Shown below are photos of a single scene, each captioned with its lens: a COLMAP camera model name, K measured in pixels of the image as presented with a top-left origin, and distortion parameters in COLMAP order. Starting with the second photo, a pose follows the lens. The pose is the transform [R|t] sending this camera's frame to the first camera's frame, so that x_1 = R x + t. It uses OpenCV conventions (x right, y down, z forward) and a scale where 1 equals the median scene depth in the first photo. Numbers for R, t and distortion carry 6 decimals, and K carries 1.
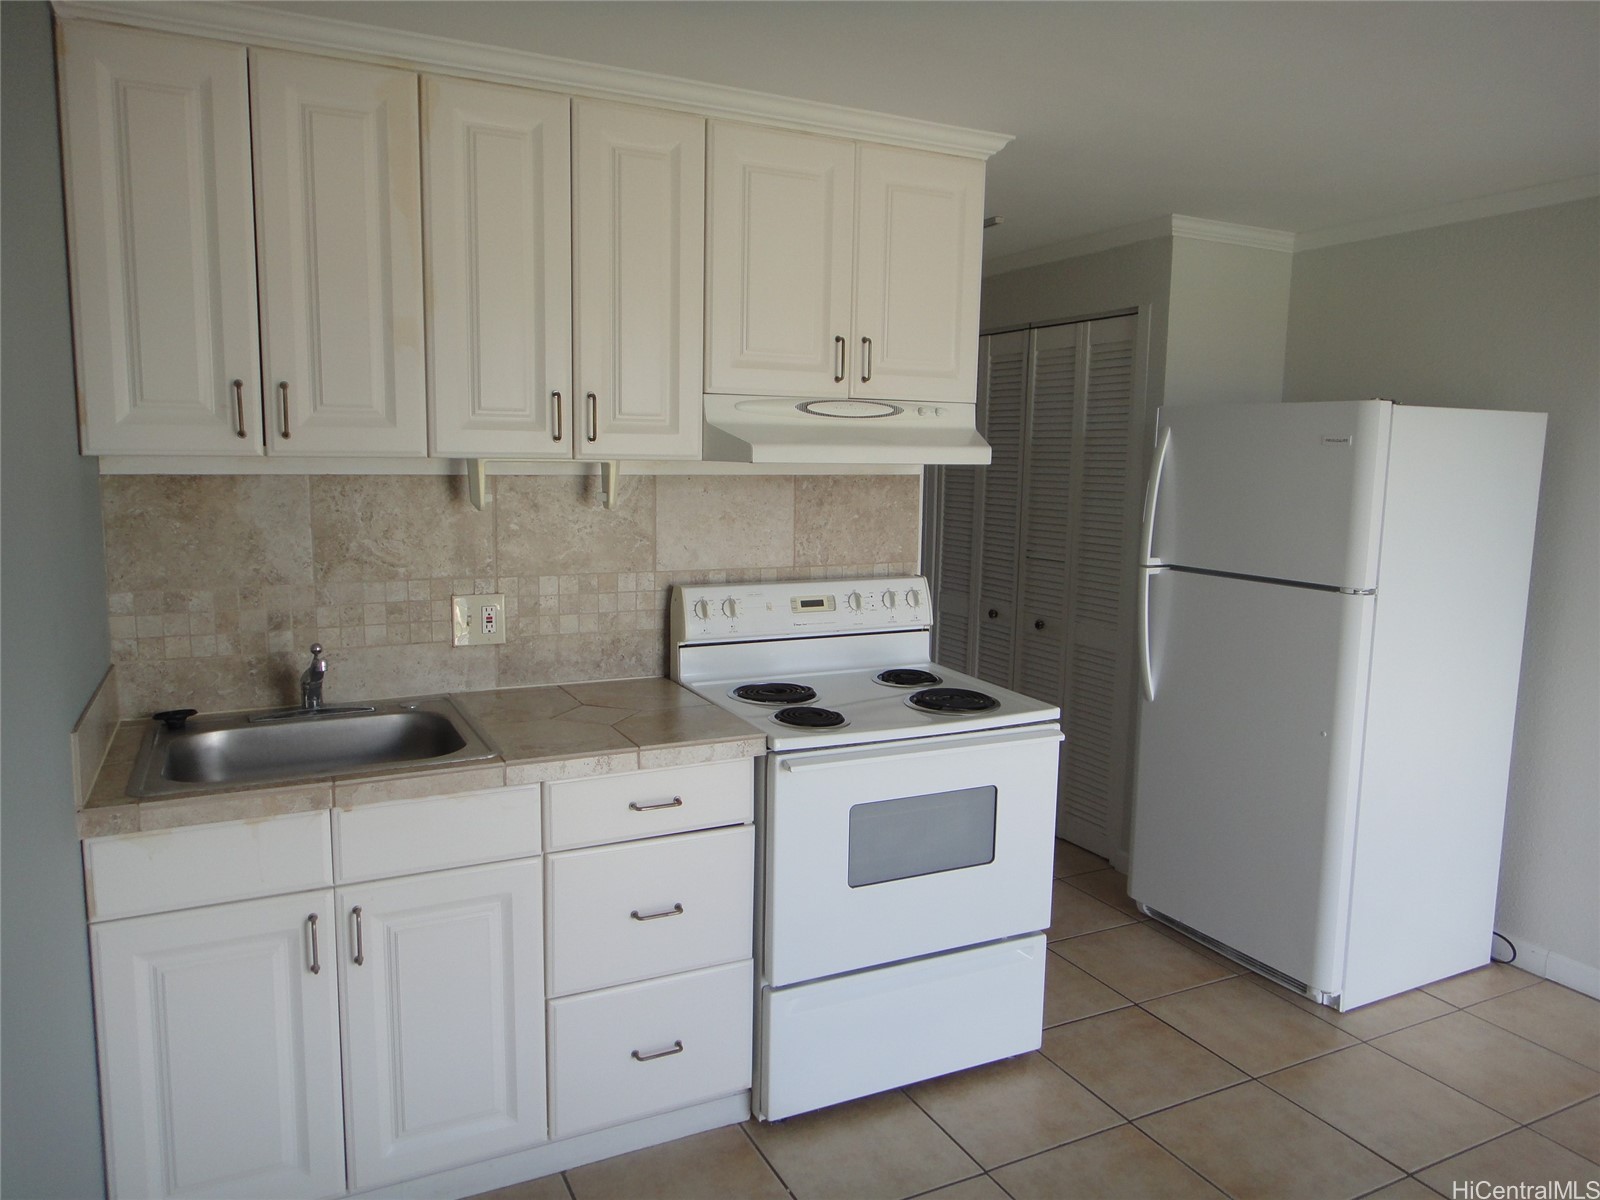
lens RADIAL K [[1110.1, 0, 799.9], [0, 1110.1, 592.4], [0, 0, 1]] dist [0.012787, -0.001656]
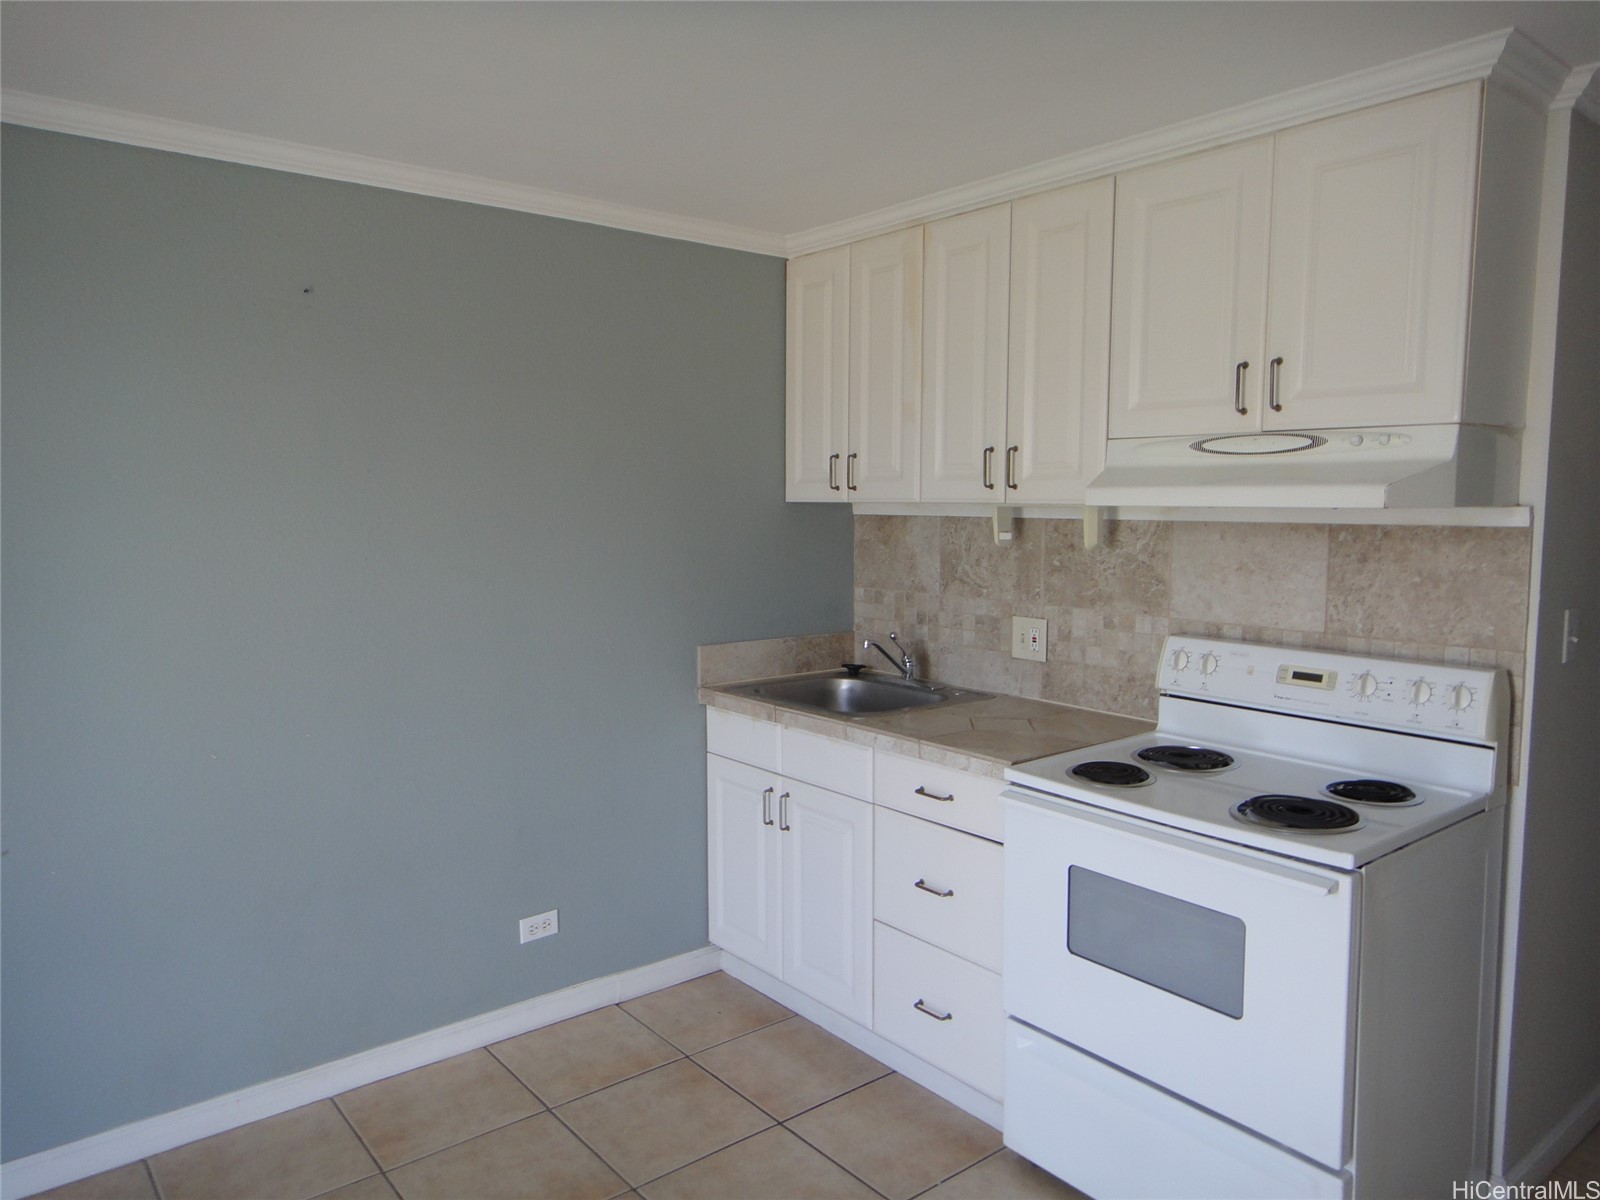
lens RADIAL K [[1110.1, 0, 803.0], [0, 1110.1, 588.4], [0, 0, 1]] dist [0.012787, -0.001656]
pose [[0.223112, 0.067012, -0.972487, 0.775749], [-0.128258, 0.990979, 0.038861, -0.042009], [0.966318, 0.116059, 0.229694, 0.460826]]
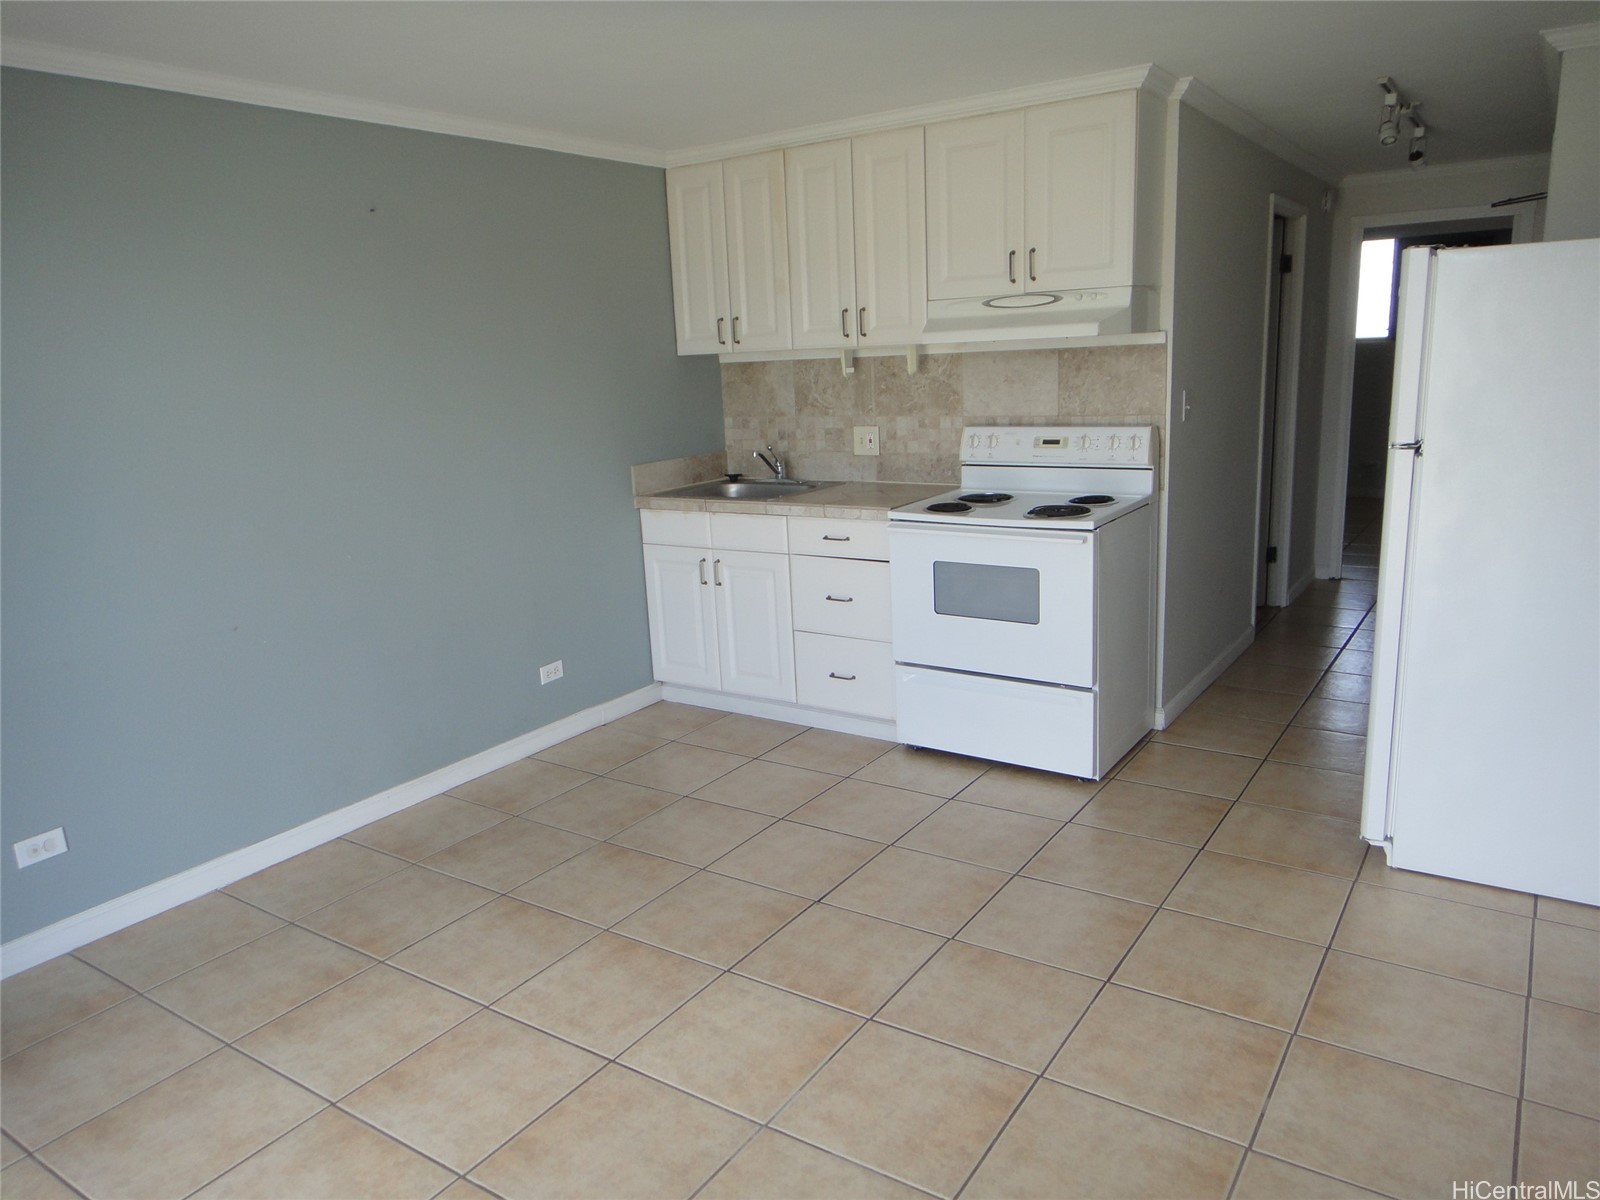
lens RADIAL K [[1110.1, 0, 800.3], [0, 1110.1, 581.9], [0, 0, 1]] dist [0.012787, -0.001656]
pose [[0.488822, 0.142275, -0.860704, 1.141105], [-0.060889, 0.989770, 0.129029, 0.024218], [0.870256, -0.010665, 0.492484, 0.042714]]
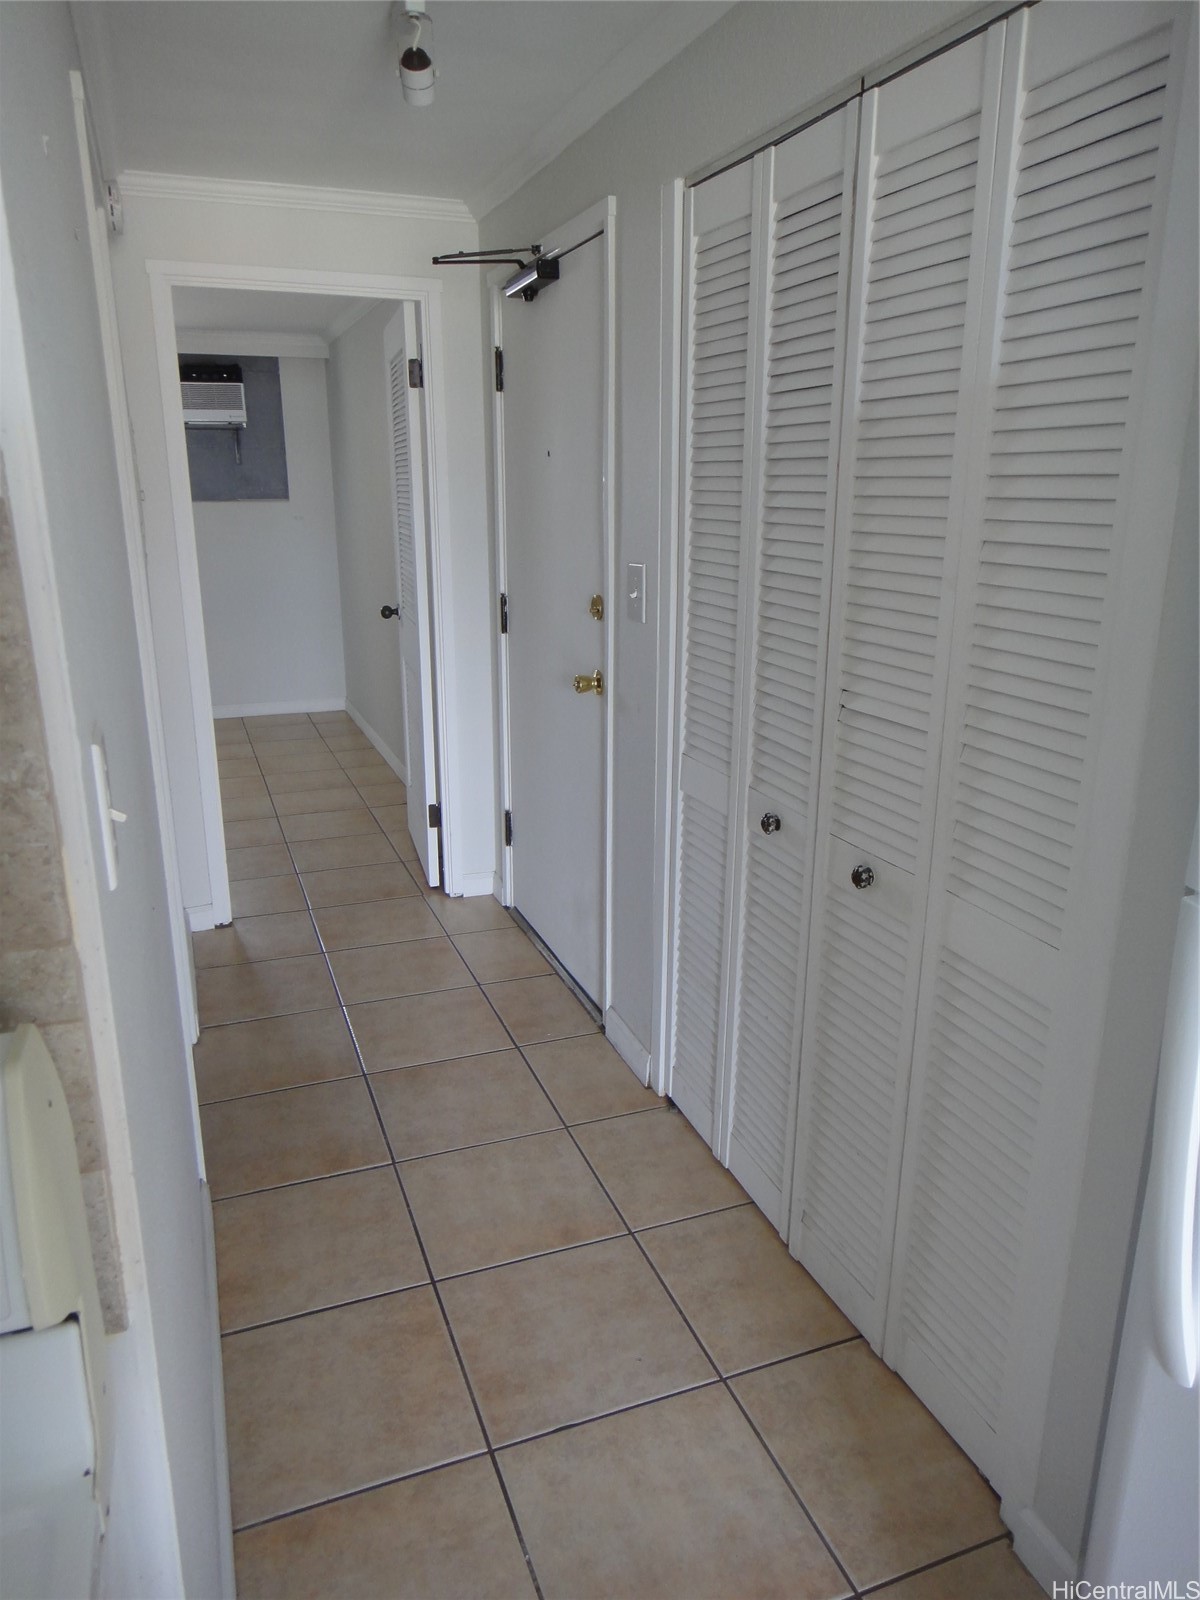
lens RADIAL K [[1110.1, 0, 601.7], [0, 1110.1, 796.0], [0, 0, 1]] dist [0.012787, -0.001656]
pose [[0.995020, 0.009184, -0.099252, 0.252474], [0.005654, 0.988943, 0.148190, -0.096596], [0.099516, -0.148013, 0.983966, 0.932657]]
